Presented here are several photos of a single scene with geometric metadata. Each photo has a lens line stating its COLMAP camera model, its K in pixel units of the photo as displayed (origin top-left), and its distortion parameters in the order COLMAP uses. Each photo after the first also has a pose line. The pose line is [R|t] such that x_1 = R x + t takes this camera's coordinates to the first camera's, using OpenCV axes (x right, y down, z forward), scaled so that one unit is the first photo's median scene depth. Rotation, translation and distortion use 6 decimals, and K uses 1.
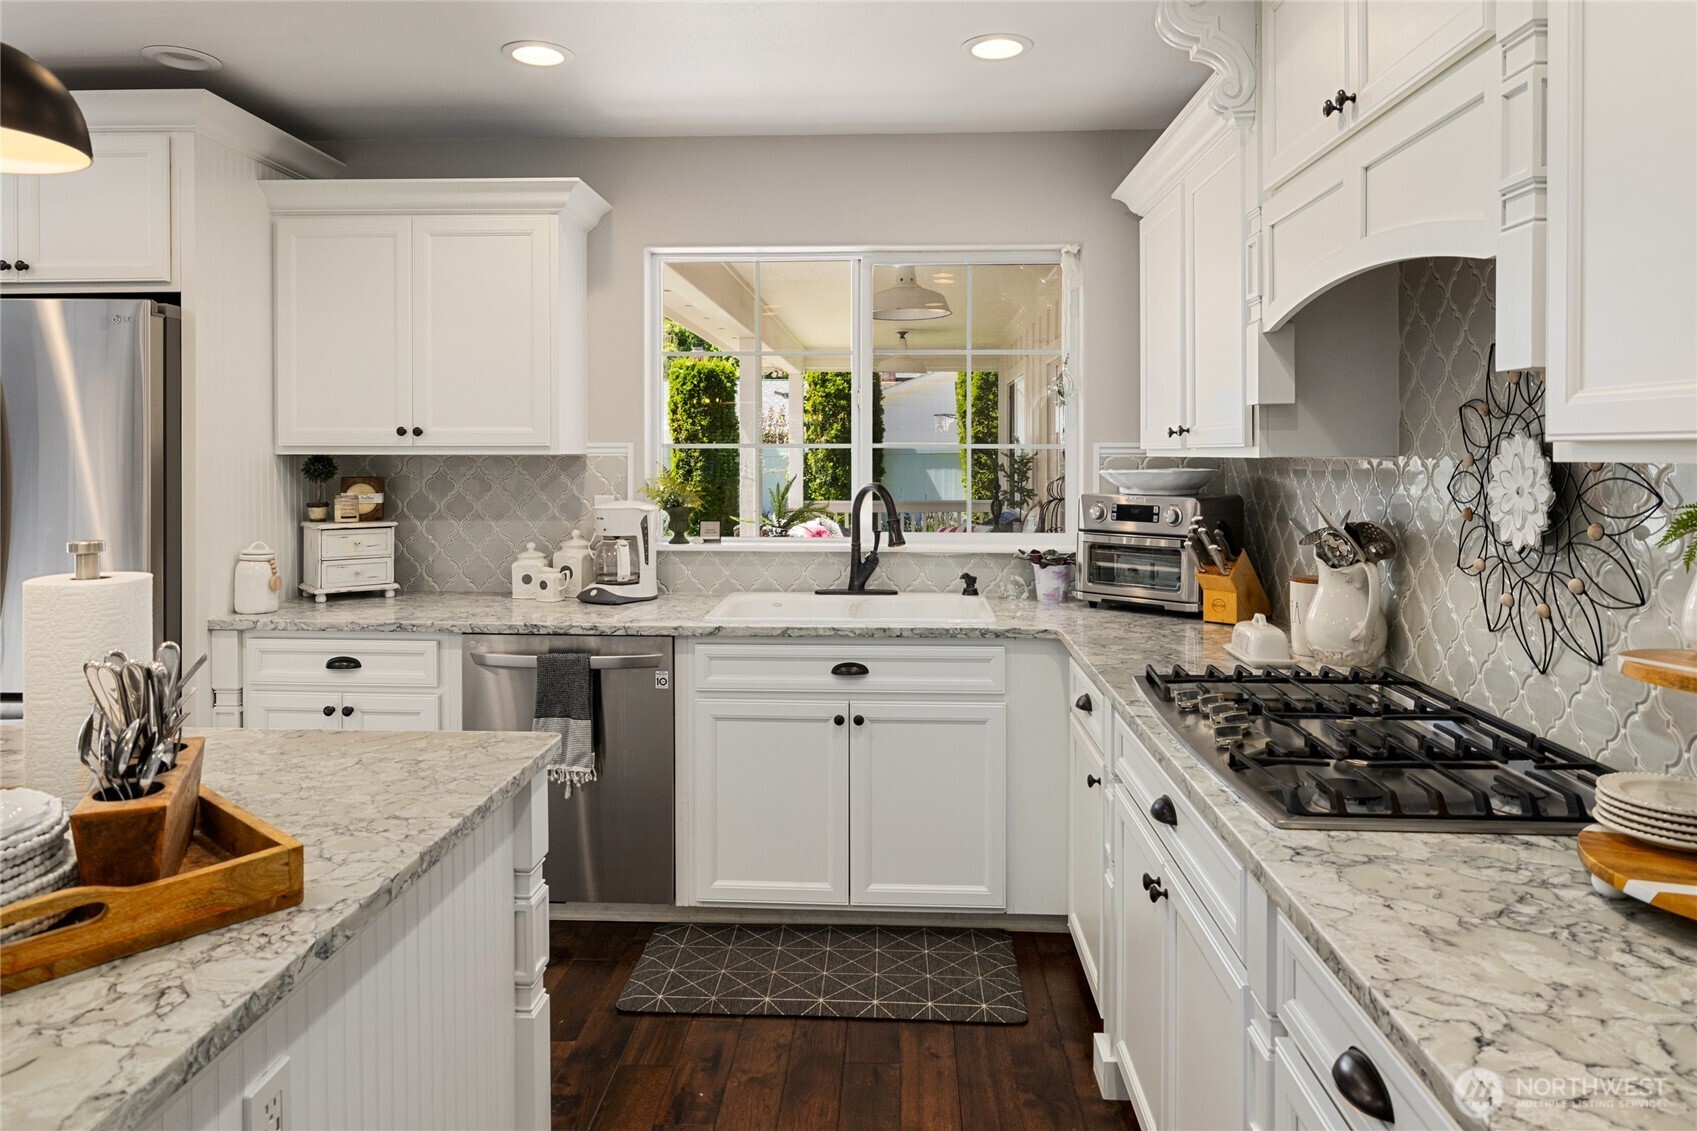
lens RADIAL K [[1104.0, 0, 848.5], [0, 1104.0, 565.5], [0, 0, 1]] dist [-0.002635, -0.001009]
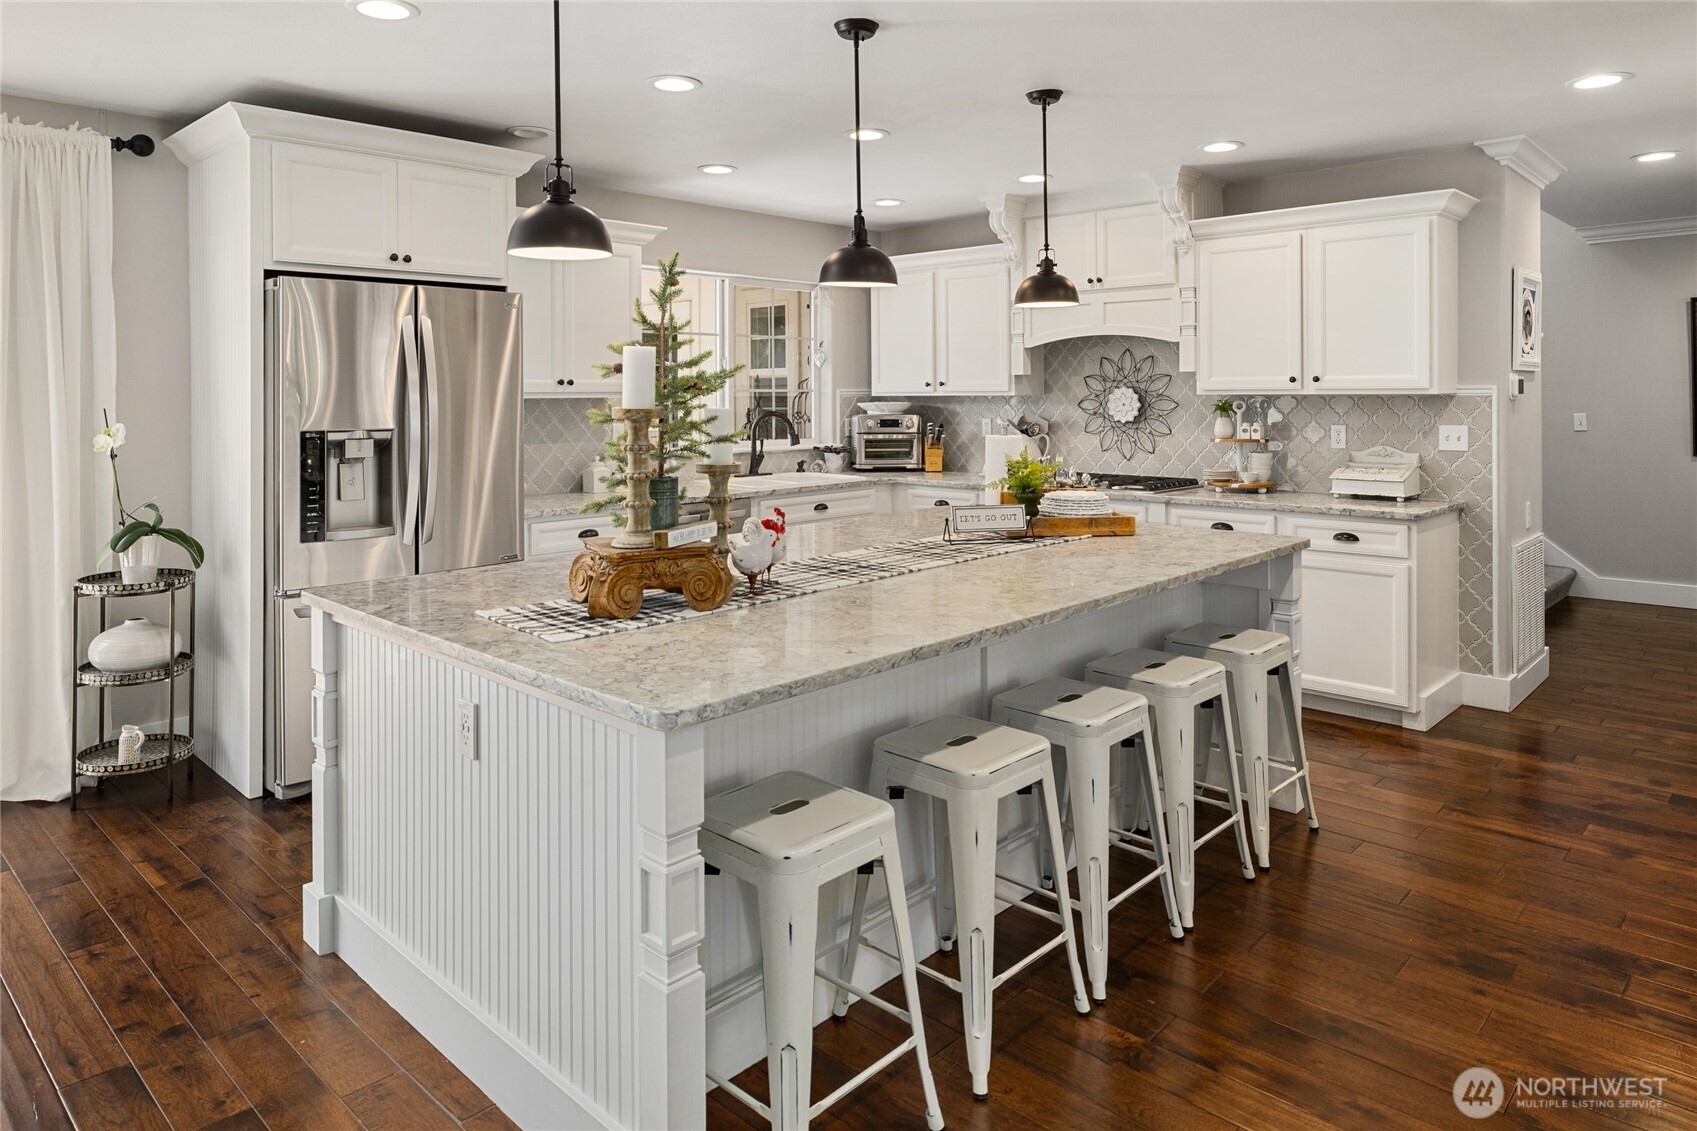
lens RADIAL K [[1053.0, 0, 848.5], [0, 1053.0, 565.5], [0, 0, 1]] dist [0.000350, 0.000096]
pose [[0.651156, -0.126737, 0.748287, -1.333886], [0.083722, 0.991936, 0.095149, 0.023262], [-0.754312, 0.000692, 0.656516, -0.246917]]
